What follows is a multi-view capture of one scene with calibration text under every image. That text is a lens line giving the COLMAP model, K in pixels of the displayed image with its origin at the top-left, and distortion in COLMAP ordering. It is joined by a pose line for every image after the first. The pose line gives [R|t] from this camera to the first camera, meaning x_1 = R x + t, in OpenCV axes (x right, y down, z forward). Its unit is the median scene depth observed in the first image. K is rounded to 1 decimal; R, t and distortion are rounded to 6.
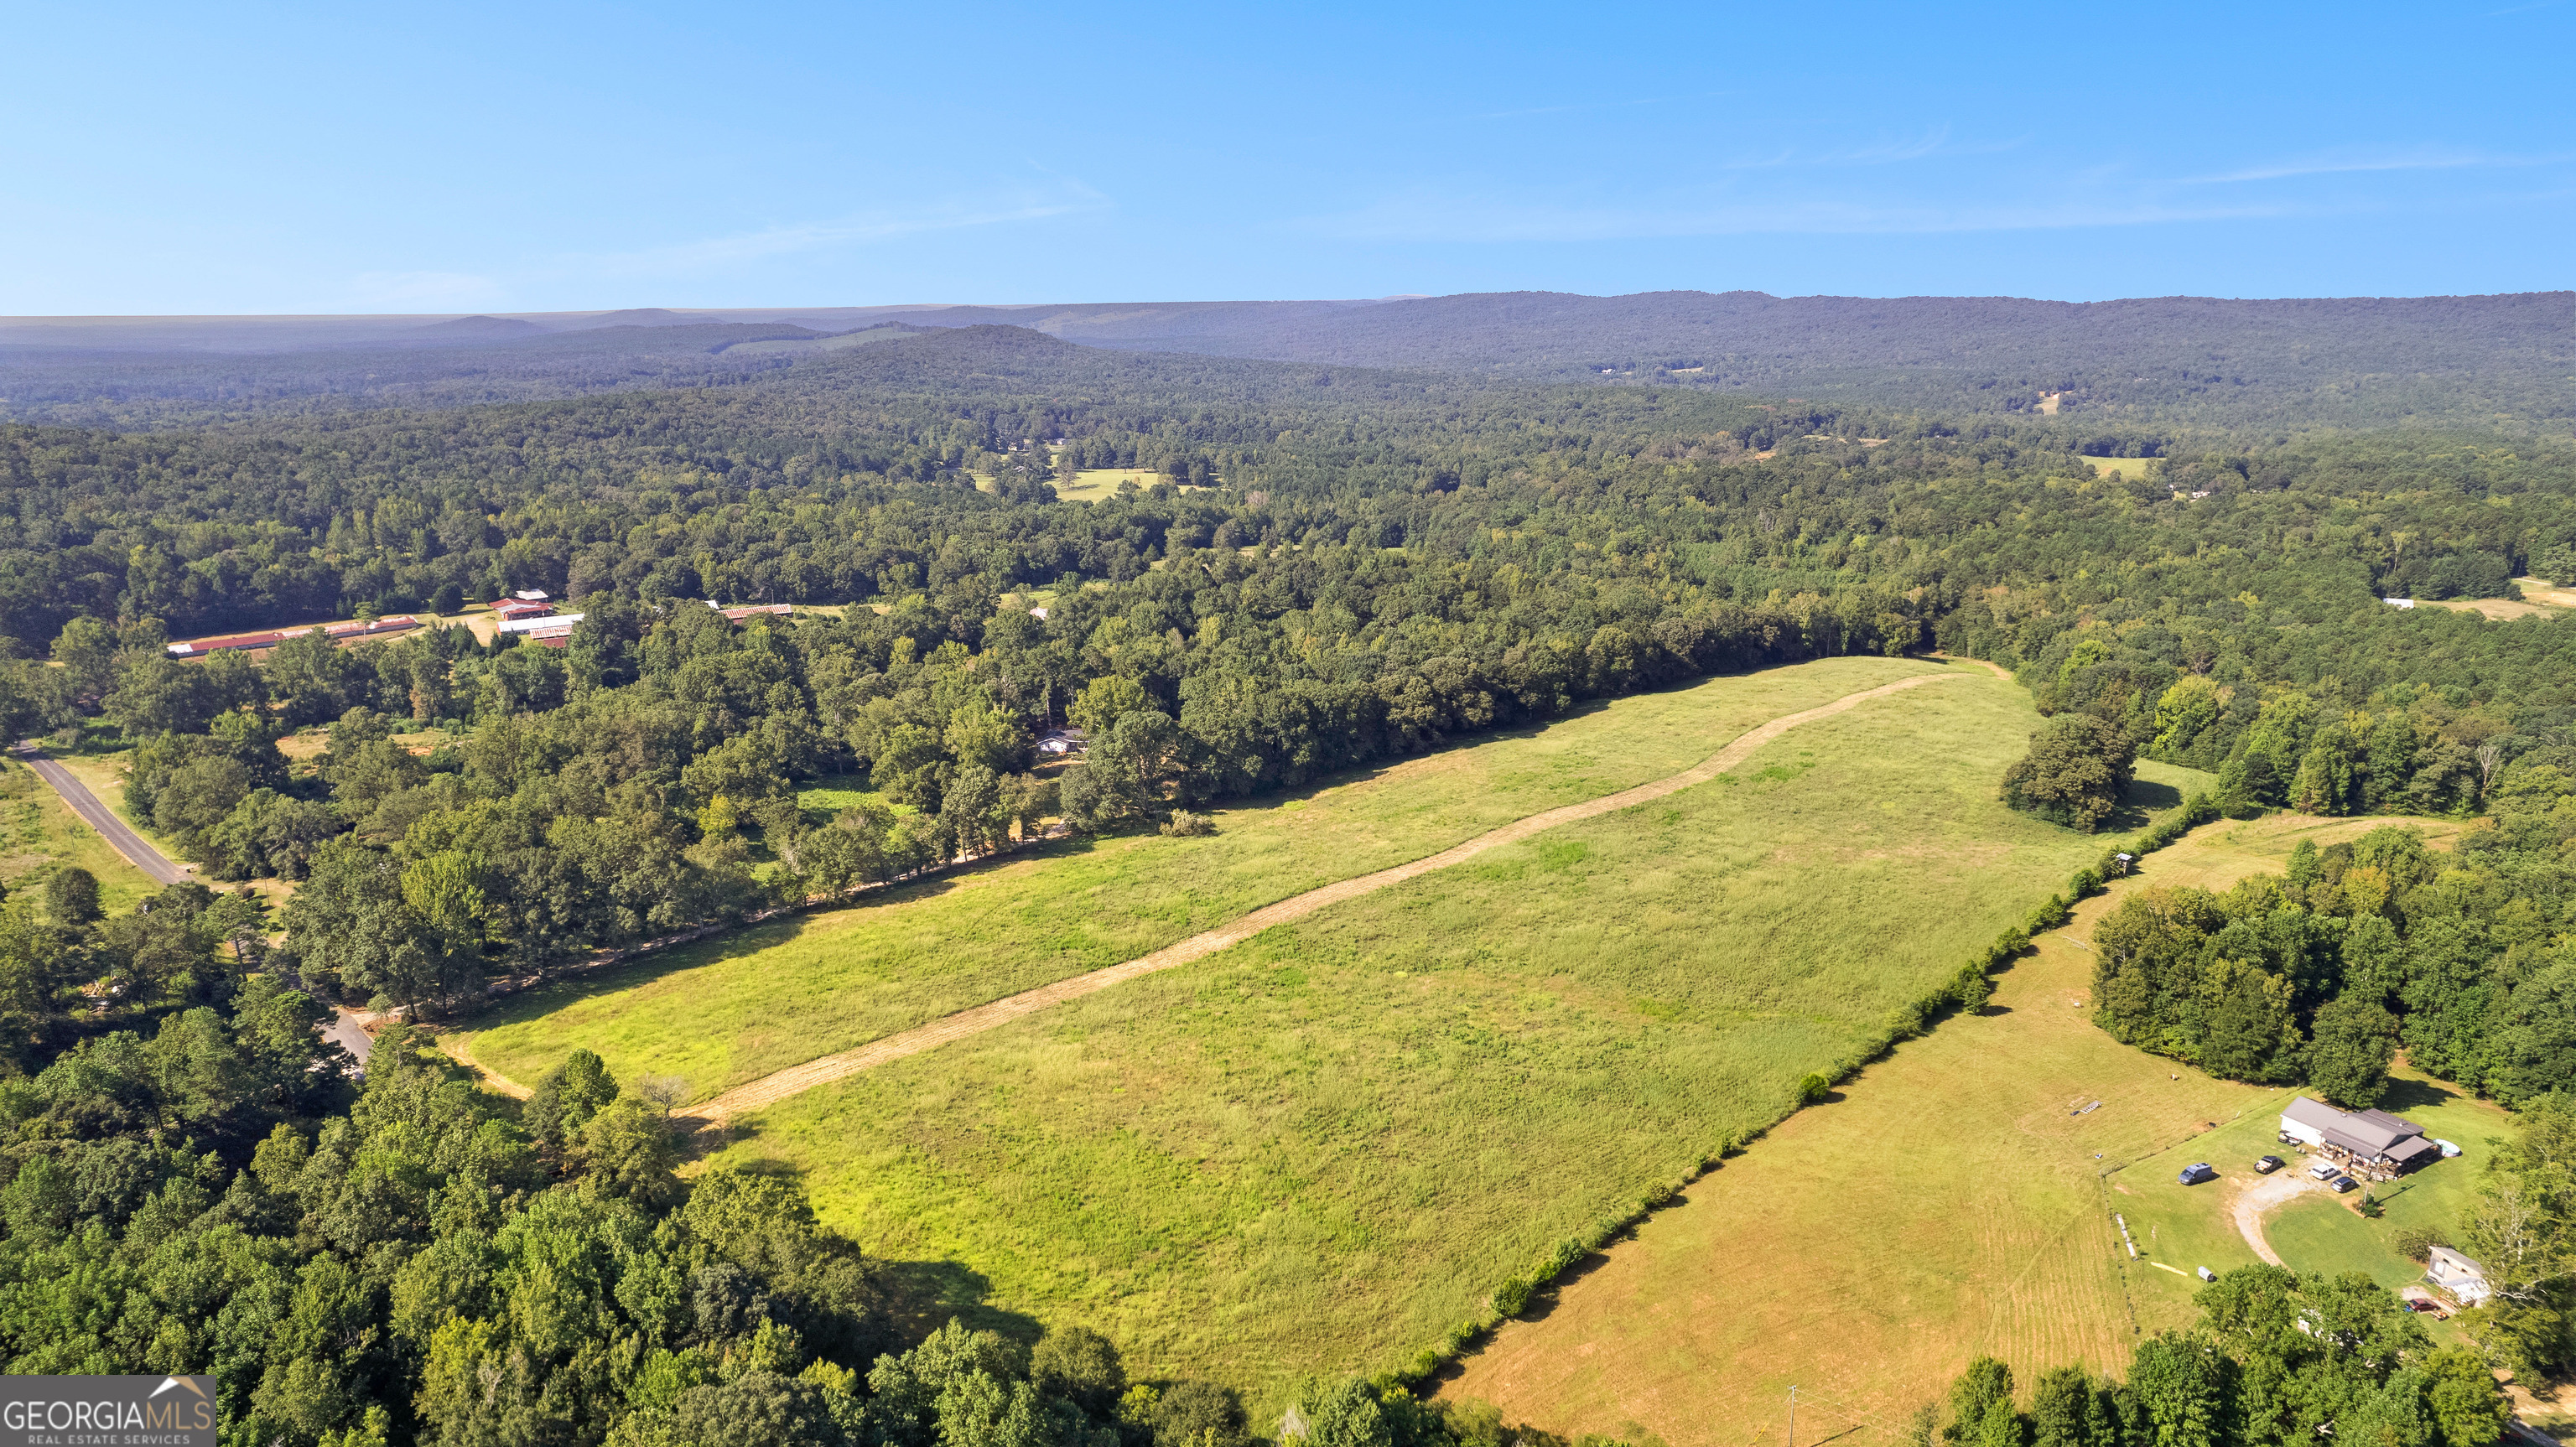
lens RADIAL K [[1640.5, 0, 1295.2], [0, 1640.5, 738.6], [0, 0, 1]] dist [-0.064365, 0.049917]
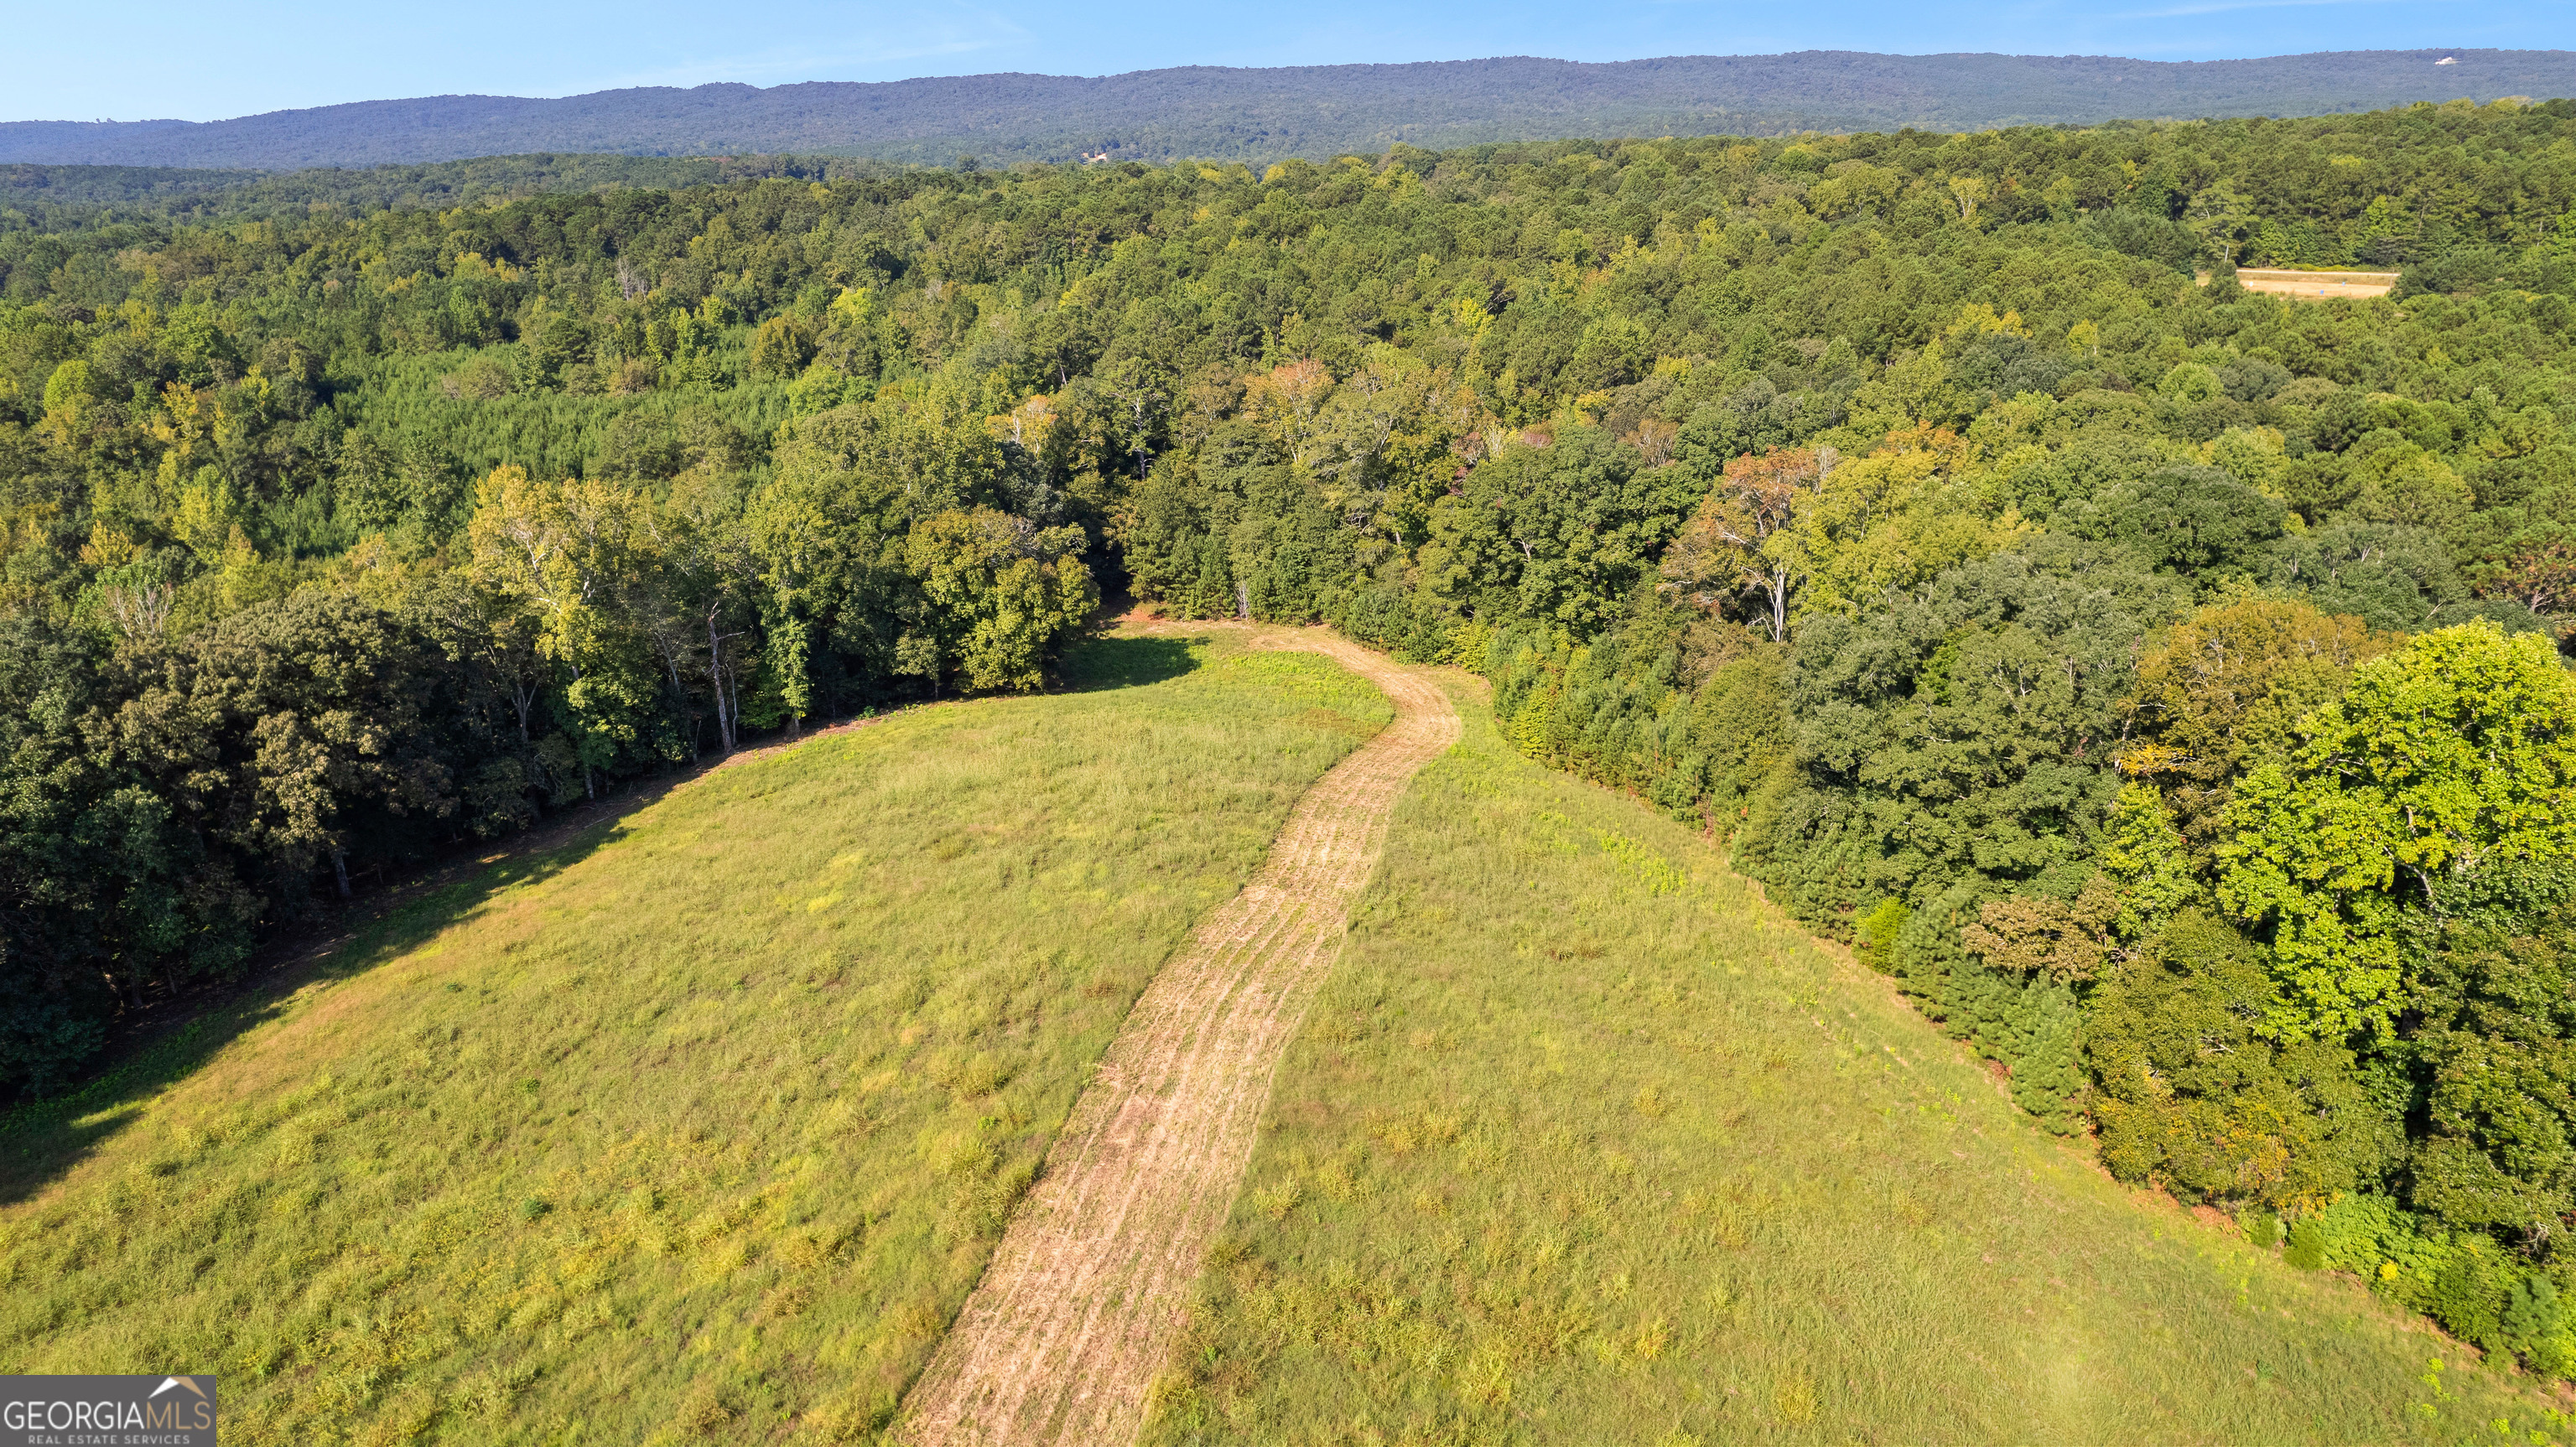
lens RADIAL K [[1640.5, 0, 1279.8], [0, 1640.5, 723.0], [0, 0, 1]] dist [-0.064365, 0.049917]
pose [[0.848361, -0.197574, 0.491170, 0.340310], [0.154846, 0.979785, 0.126666, -0.084870], [-0.506267, -0.031403, 0.861805, 0.930195]]
